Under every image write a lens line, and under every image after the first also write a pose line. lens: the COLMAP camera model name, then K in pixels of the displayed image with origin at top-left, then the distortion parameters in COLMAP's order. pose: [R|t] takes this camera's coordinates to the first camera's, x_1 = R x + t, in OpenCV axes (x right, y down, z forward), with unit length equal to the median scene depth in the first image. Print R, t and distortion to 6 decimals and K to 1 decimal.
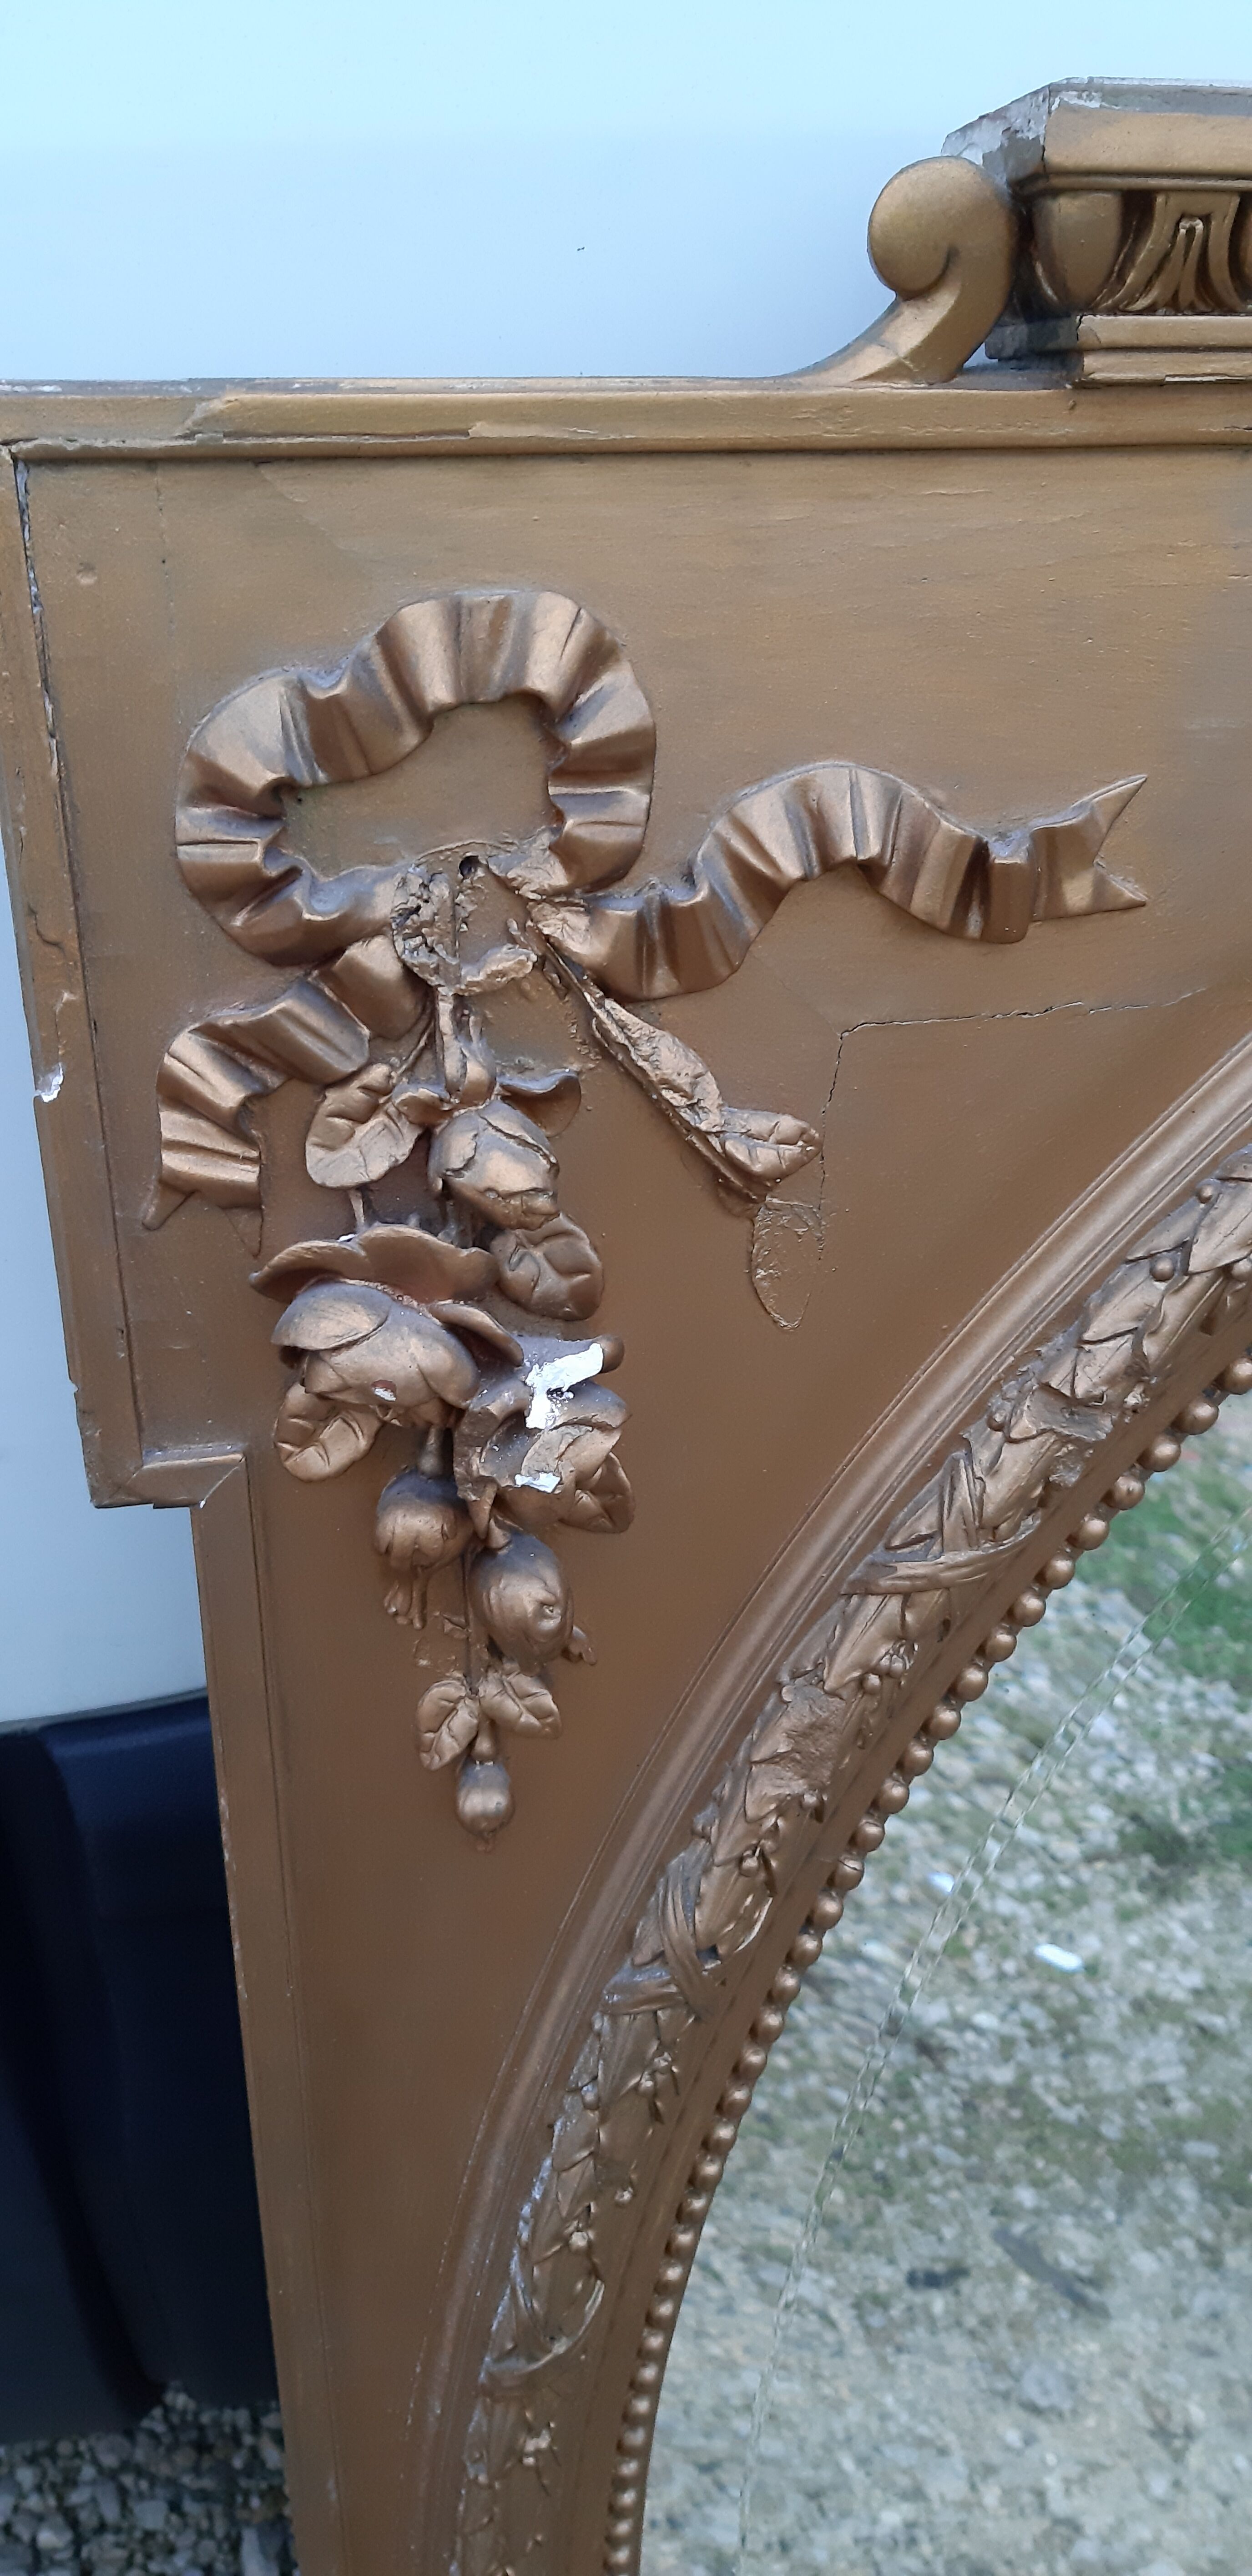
lens RADIAL K [[2026.6, 0, 626.0], [0, 2026.6, 1288.0], [0, 0, 1]] dist [0.106485, -0.203498]
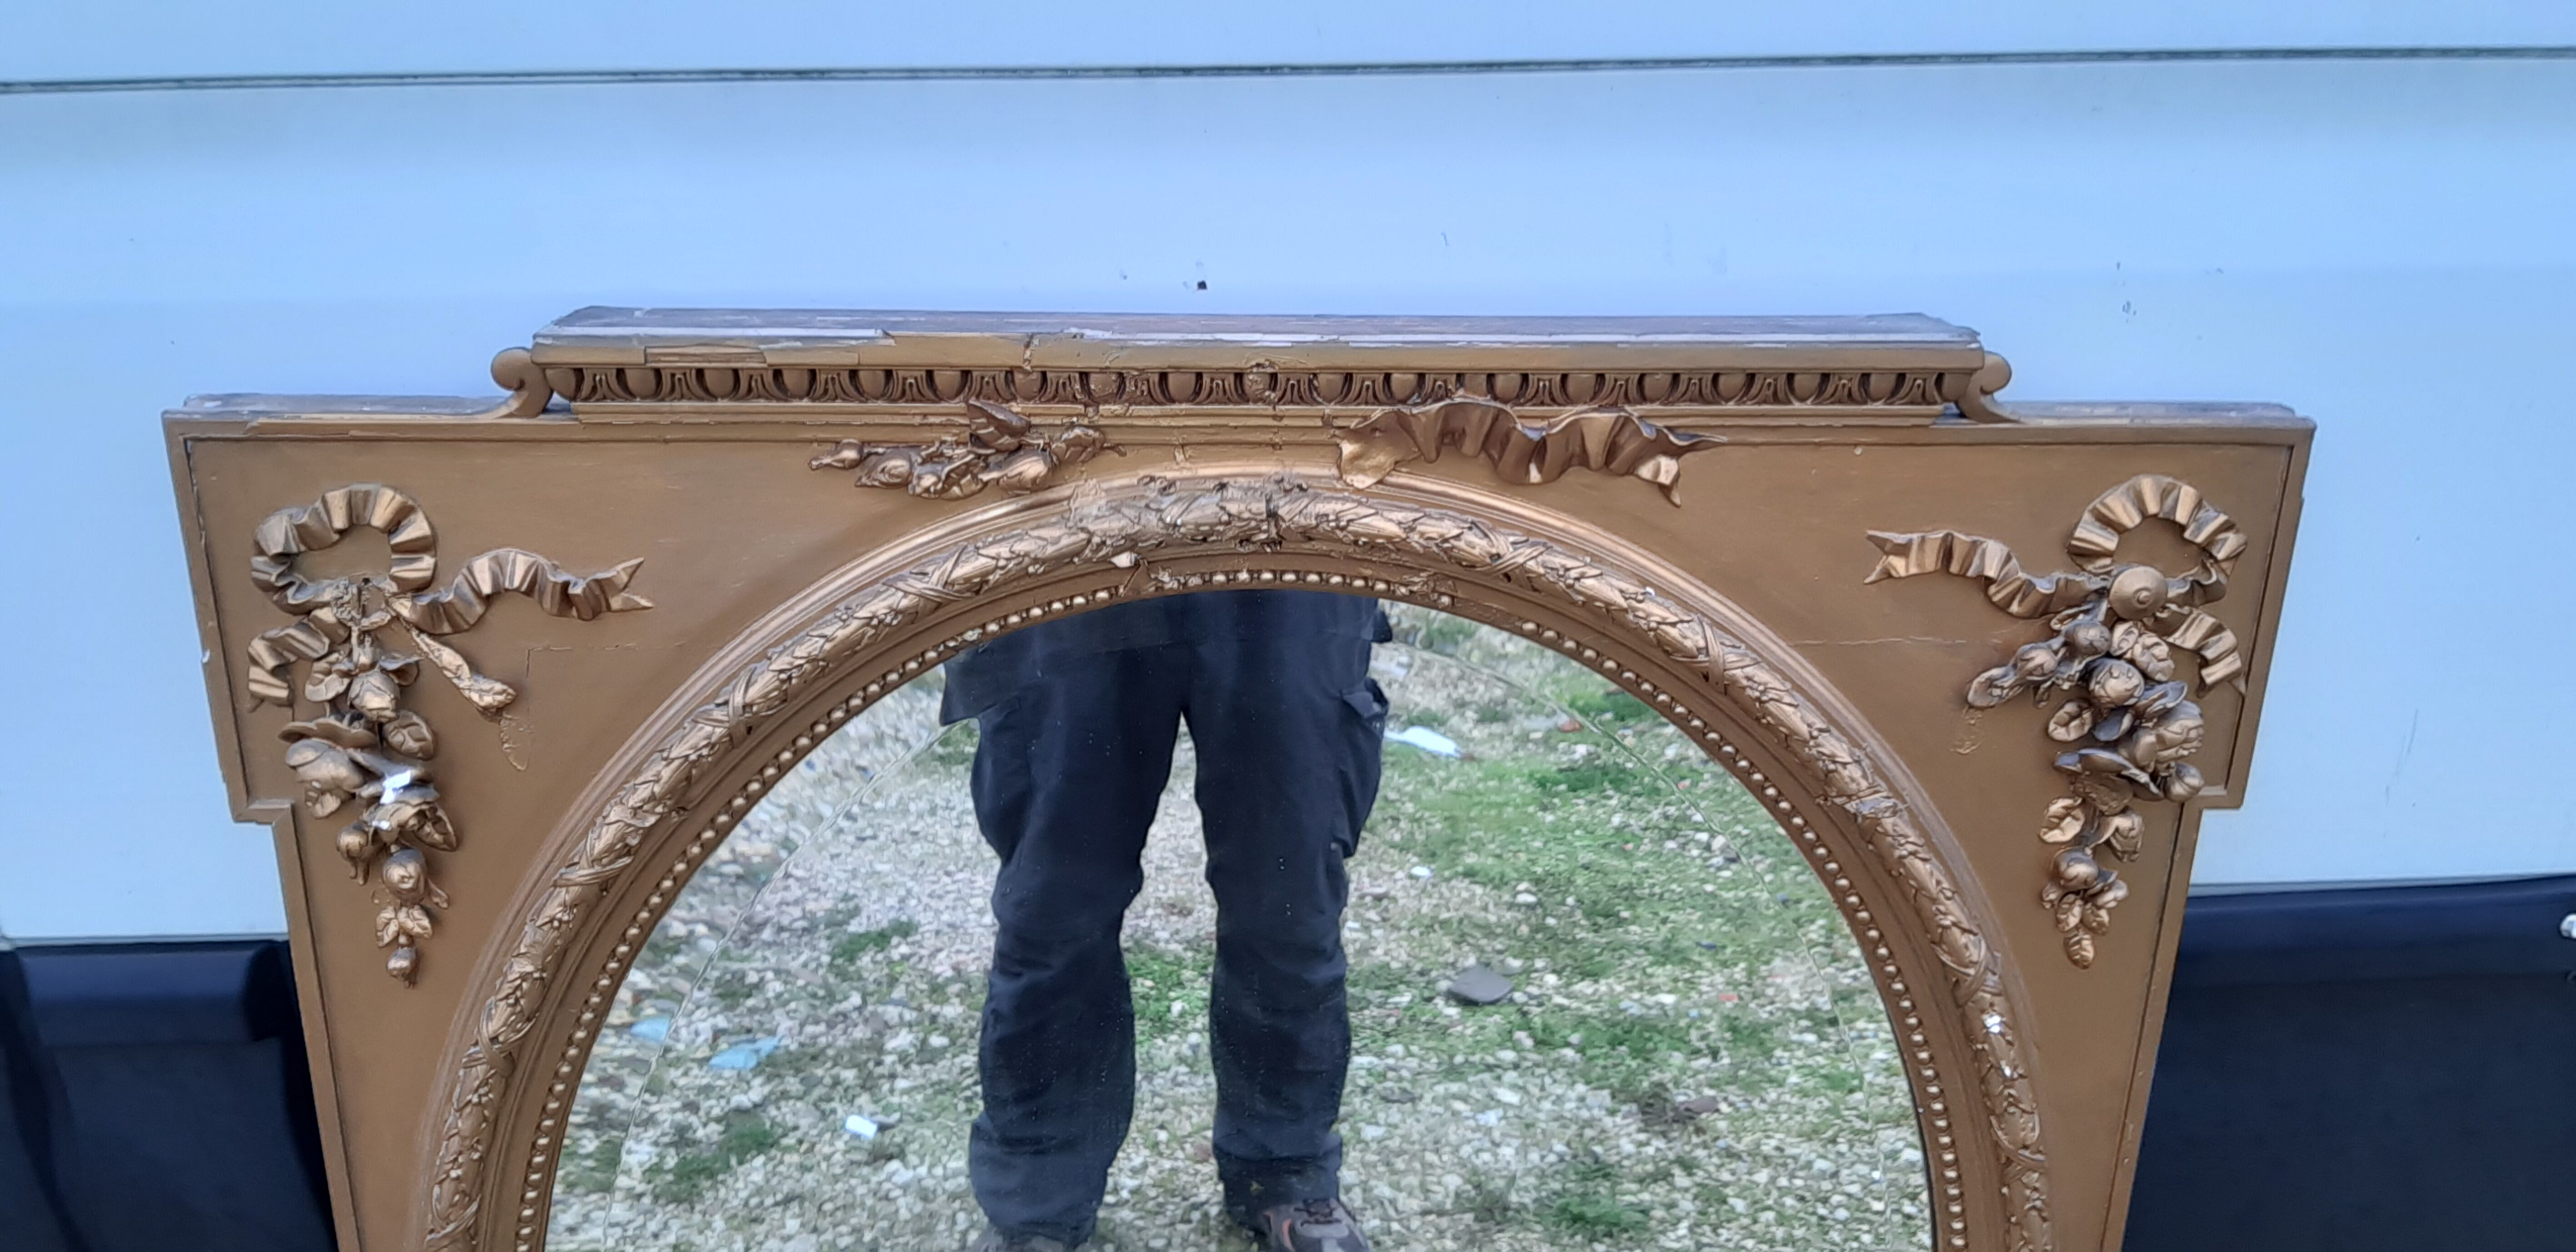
lens RADIAL K [[2053.7, 0, 1267.7], [0, 2053.7, 621.5], [0, 0, 1]] dist [0.124137, -0.258667]
pose [[0.991419, 0.065816, -0.112947, 1.319253], [-0.070350, 0.996849, -0.036637, -0.137092], [0.110180, 0.044268, 0.992925, -1.447254]]
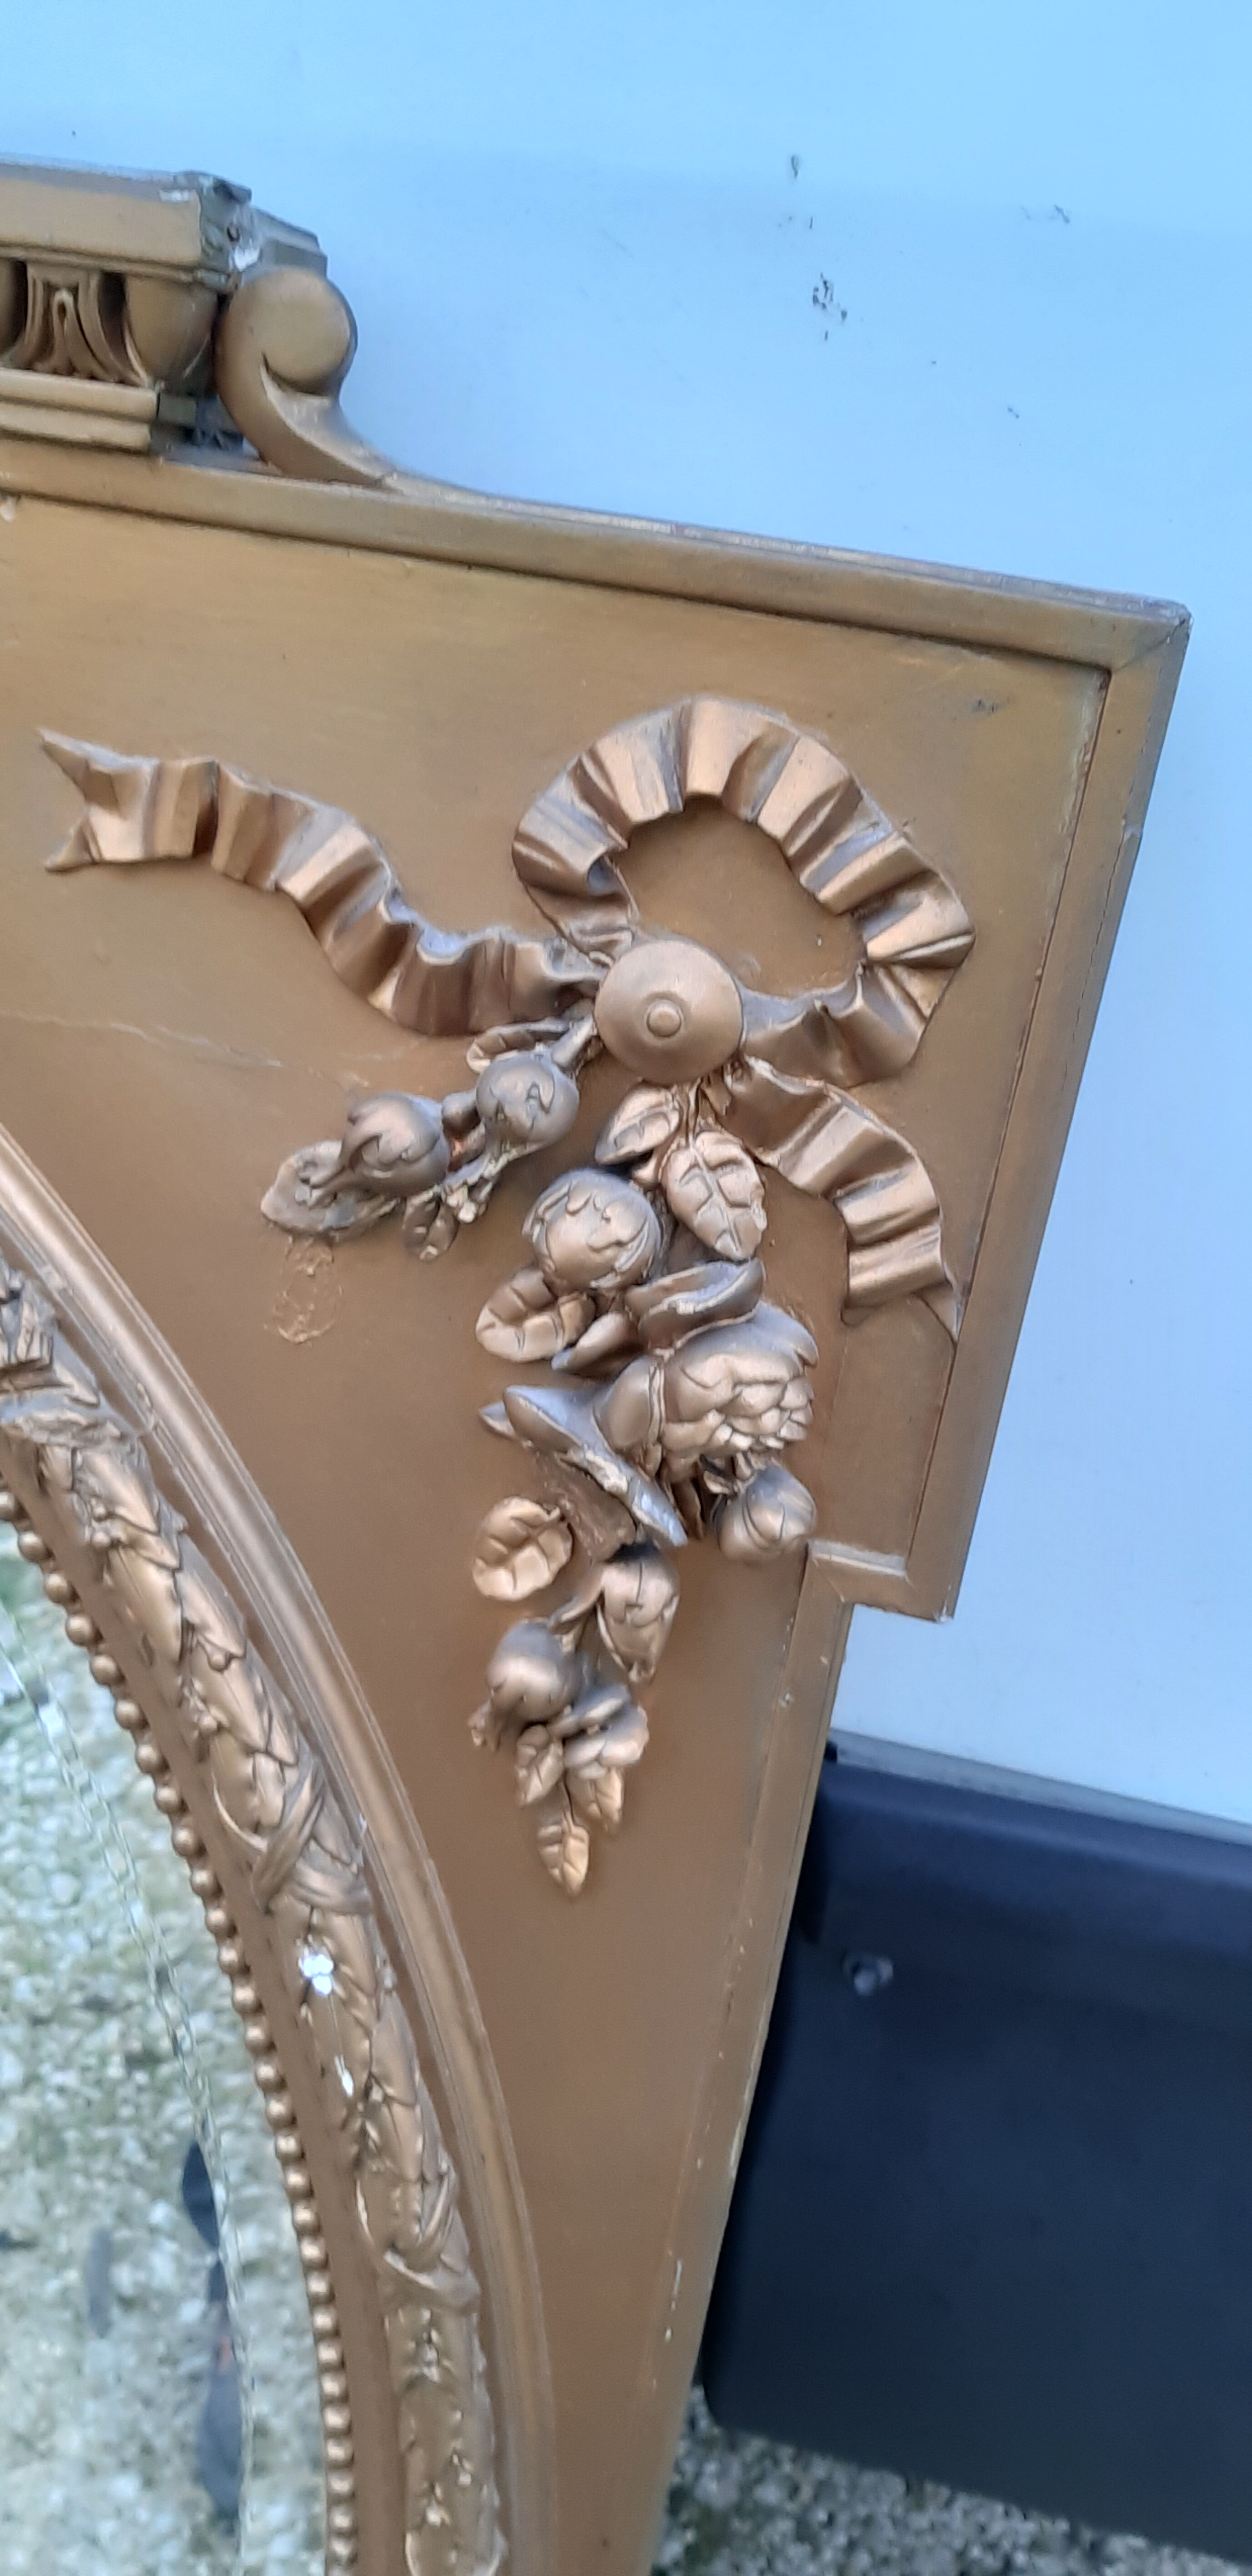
lens RADIAL K [[2053.7, 0, 638.4], [0, 2053.7, 1311.9], [0, 0, 1]] dist [0.124137, -0.258667]
pose [[0.914997, 0.268318, -0.301308, 2.461293], [-0.279217, 0.960201, 0.007157, -0.207425], [0.291237, 0.077582, 0.953500, 0.339416]]
